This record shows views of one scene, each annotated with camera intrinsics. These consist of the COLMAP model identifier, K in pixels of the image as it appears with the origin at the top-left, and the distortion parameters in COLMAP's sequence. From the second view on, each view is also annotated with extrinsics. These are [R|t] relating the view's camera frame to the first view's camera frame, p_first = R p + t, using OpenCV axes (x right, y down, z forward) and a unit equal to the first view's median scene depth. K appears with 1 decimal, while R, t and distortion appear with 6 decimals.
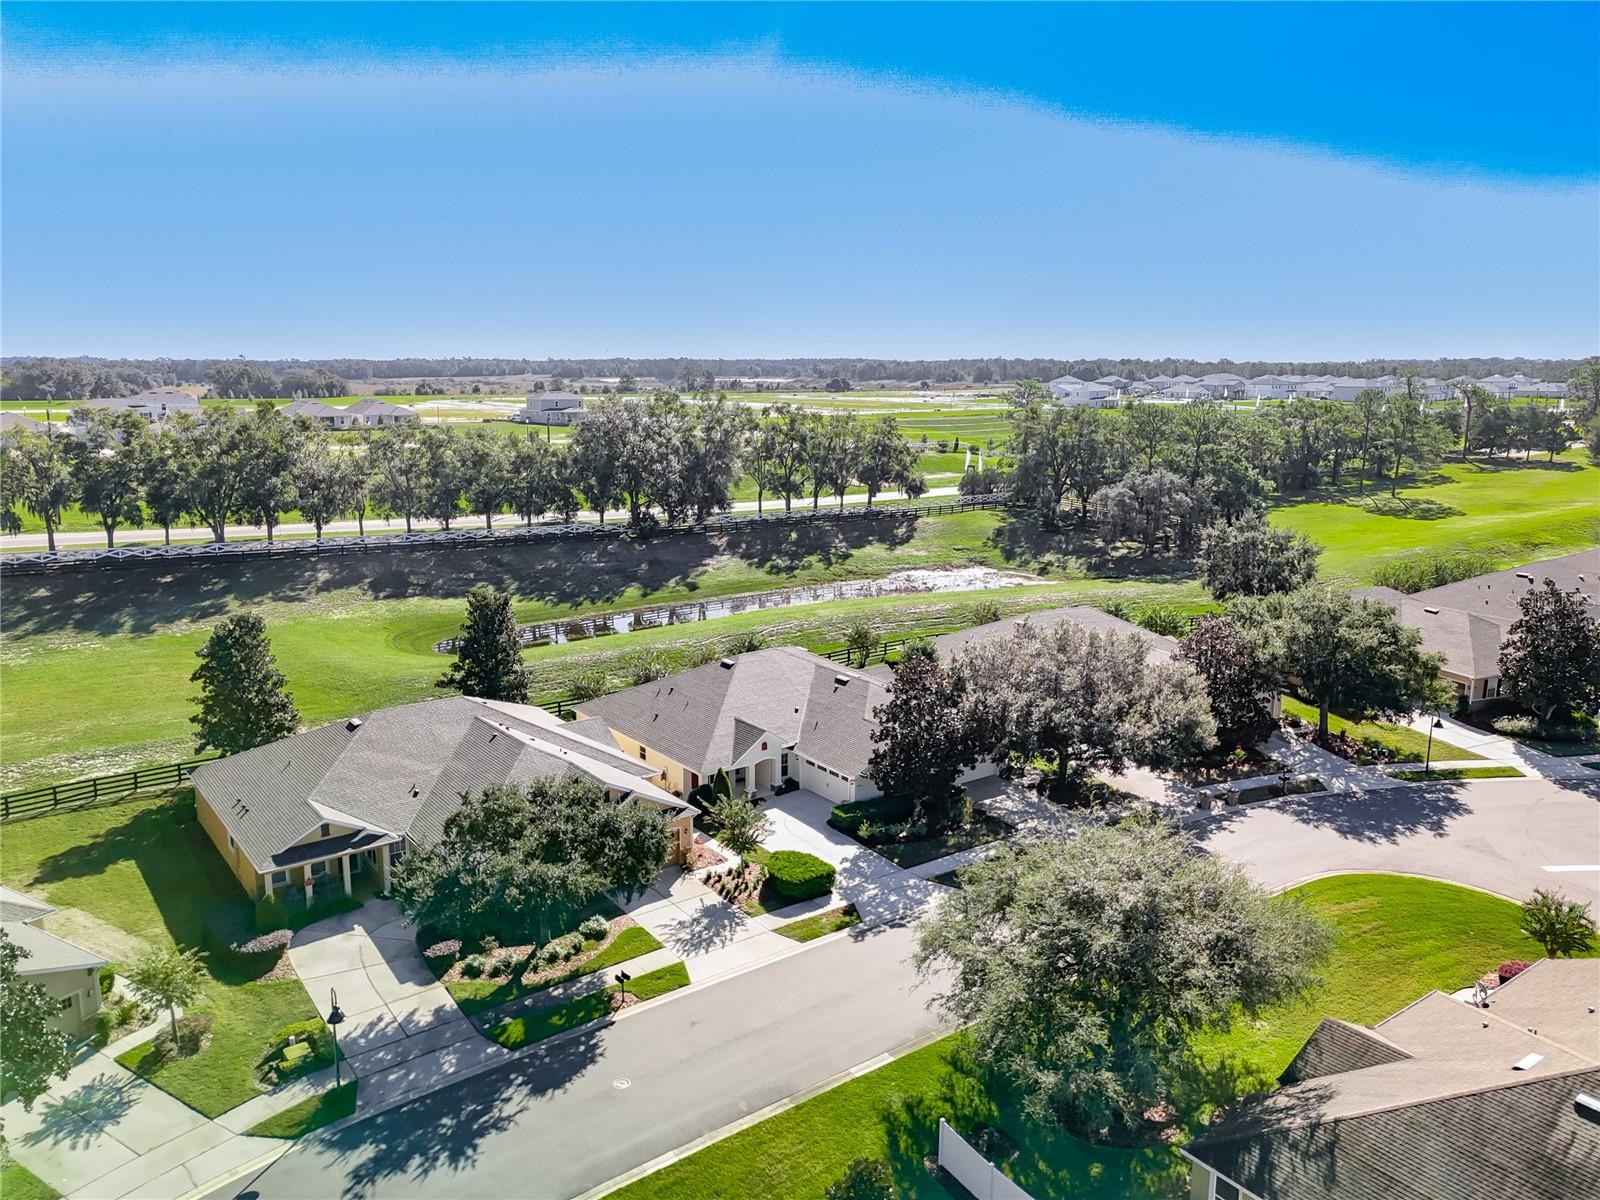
lens RADIAL K [[1141.8, 0, 800.0], [0, 1141.8, 600.0], [0, 0, 1]] dist [0.002993, 0.001828]
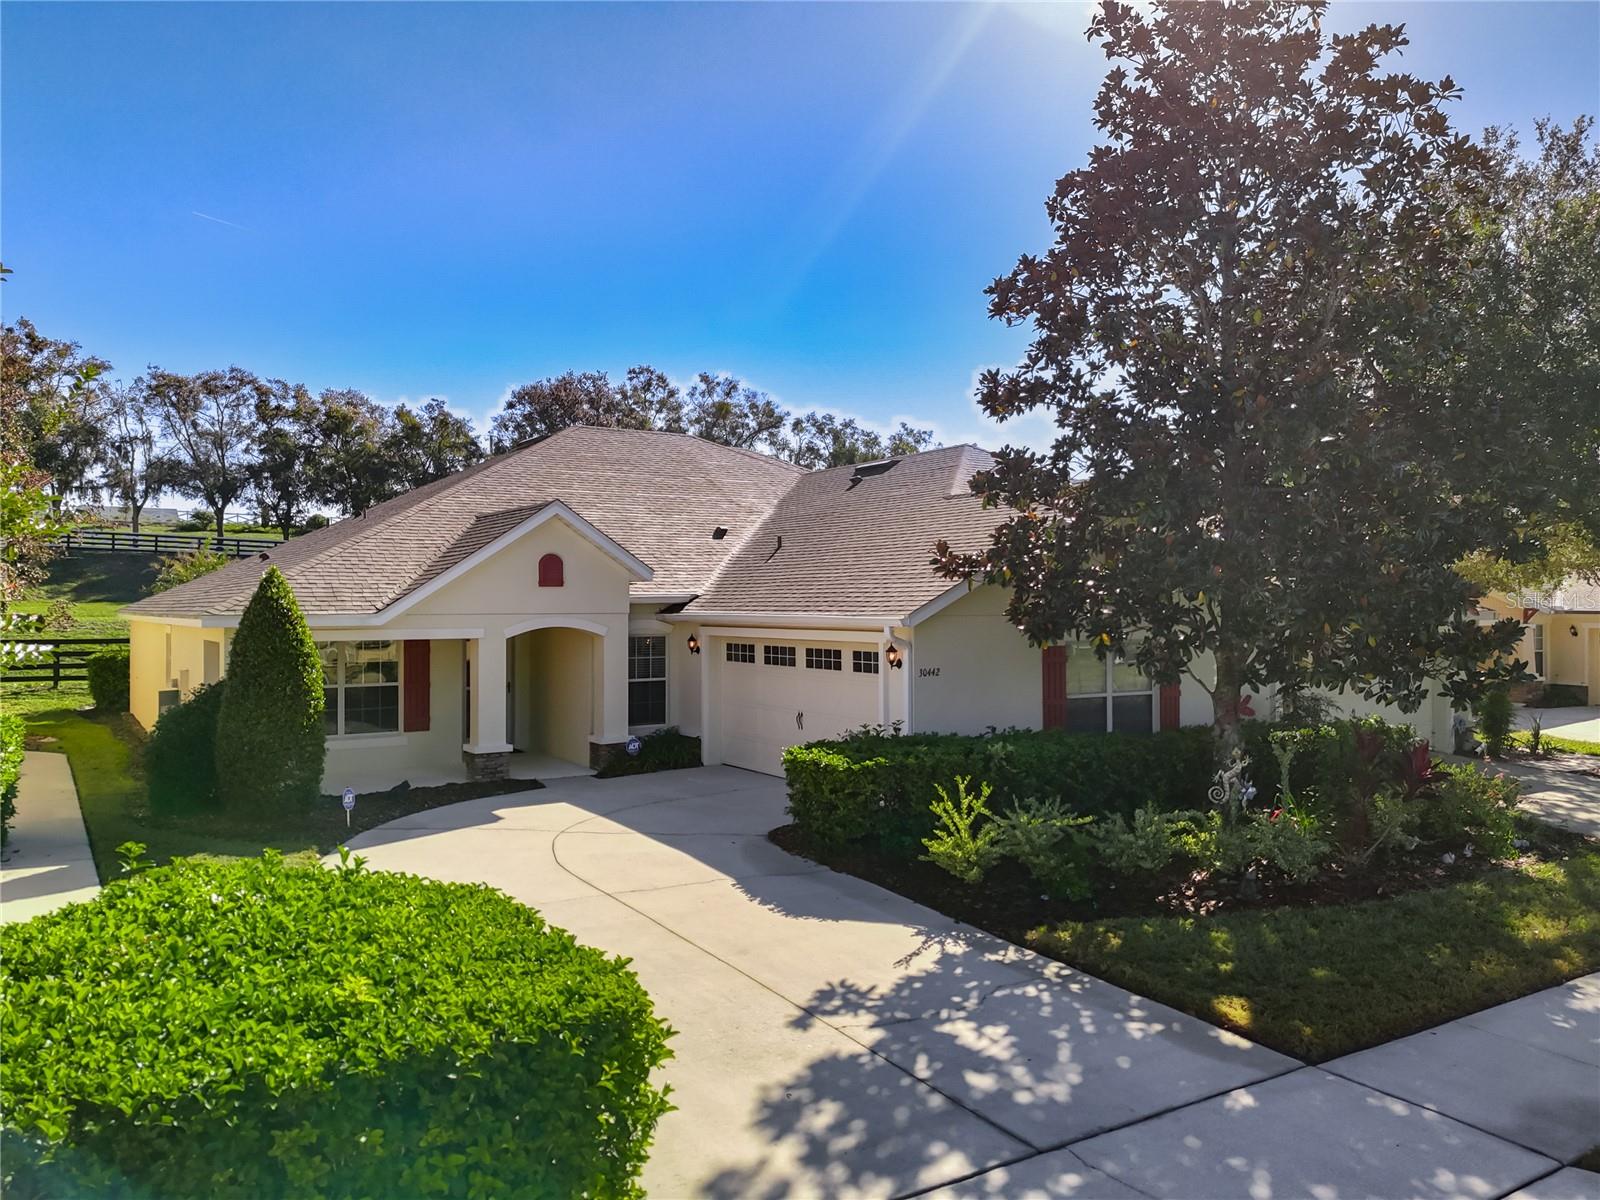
lens RADIAL K [[1141.8, 0, 800.0], [0, 1141.8, 600.0], [0, 0, 1]] dist [0.002993, 0.001828]
pose [[0.997485, -0.007119, -0.070519, 0.041414], [-0.008438, 0.975942, -0.217869, 0.190788], [0.070374, 0.217916, 0.973427, 0.770013]]
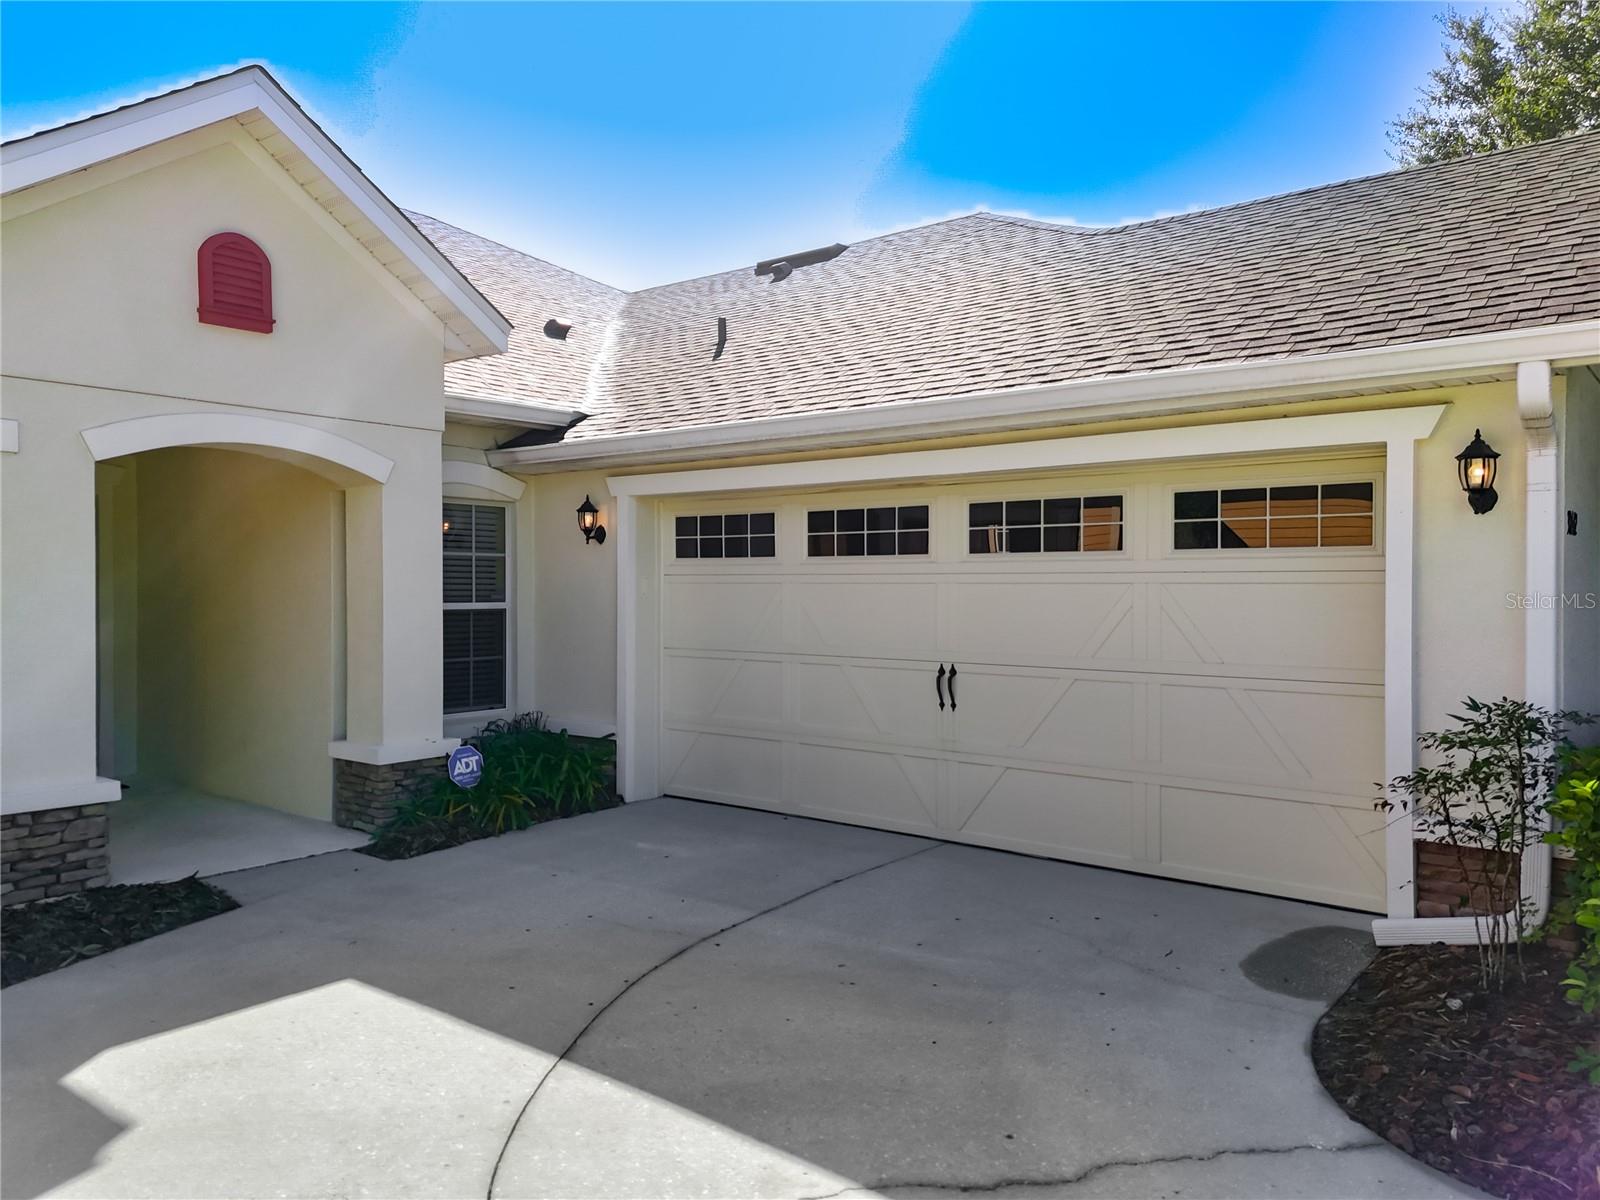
lens RADIAL K [[1141.8, 0, 800.0], [0, 1141.8, 600.0], [0, 0, 1]] dist [0.002993, 0.001828]
pose [[0.963831, -0.002230, 0.266504, -0.013116], [0.056070, 0.979281, -0.194590, 0.174064], [-0.260548, 0.202495, 0.943987, 0.919872]]
